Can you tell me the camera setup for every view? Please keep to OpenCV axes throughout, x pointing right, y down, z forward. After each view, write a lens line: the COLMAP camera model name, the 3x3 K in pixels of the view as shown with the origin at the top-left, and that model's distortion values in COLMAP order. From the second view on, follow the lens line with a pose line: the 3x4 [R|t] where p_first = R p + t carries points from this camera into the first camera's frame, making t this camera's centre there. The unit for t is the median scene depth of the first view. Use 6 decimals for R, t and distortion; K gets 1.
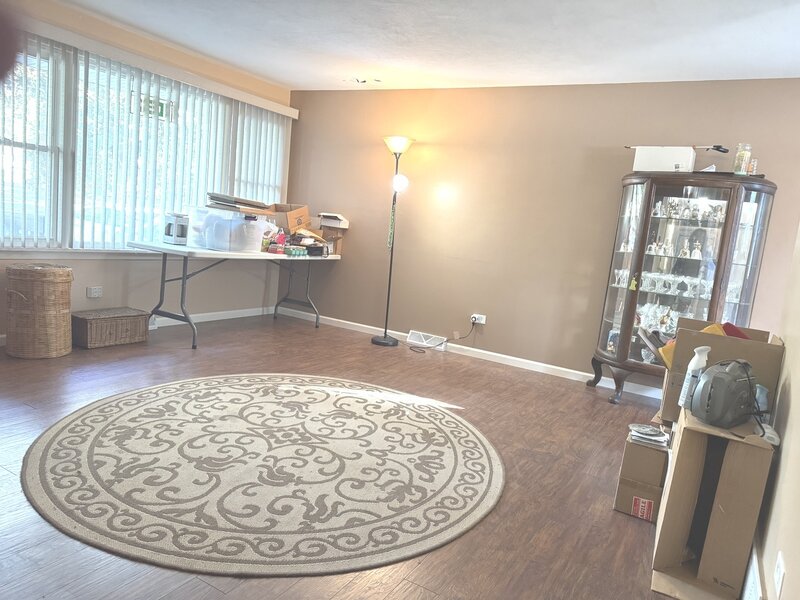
lens RADIAL K [[552.4, 0, 402.9], [0, 552.4, 300.6], [0, 0, 1]] dist [0.110591, -0.144161]
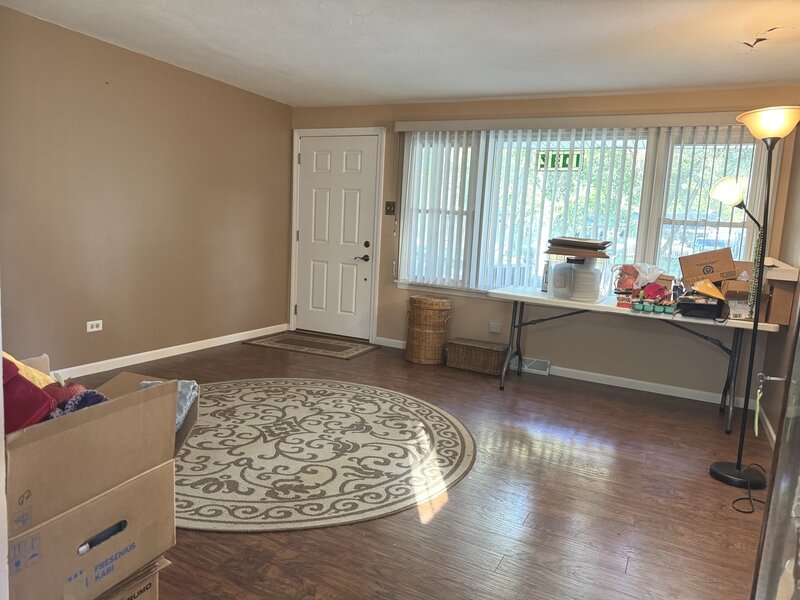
lens RADIAL K [[552.4, 0, 402.9], [0, 552.4, 300.6], [0, 0, 1]] dist [0.110591, -0.144161]
pose [[0.066457, 0.035275, -0.997166, 0.876713], [-0.182822, 0.982887, 0.022586, -0.086878], [0.980897, 0.180802, 0.071768, 1.014866]]
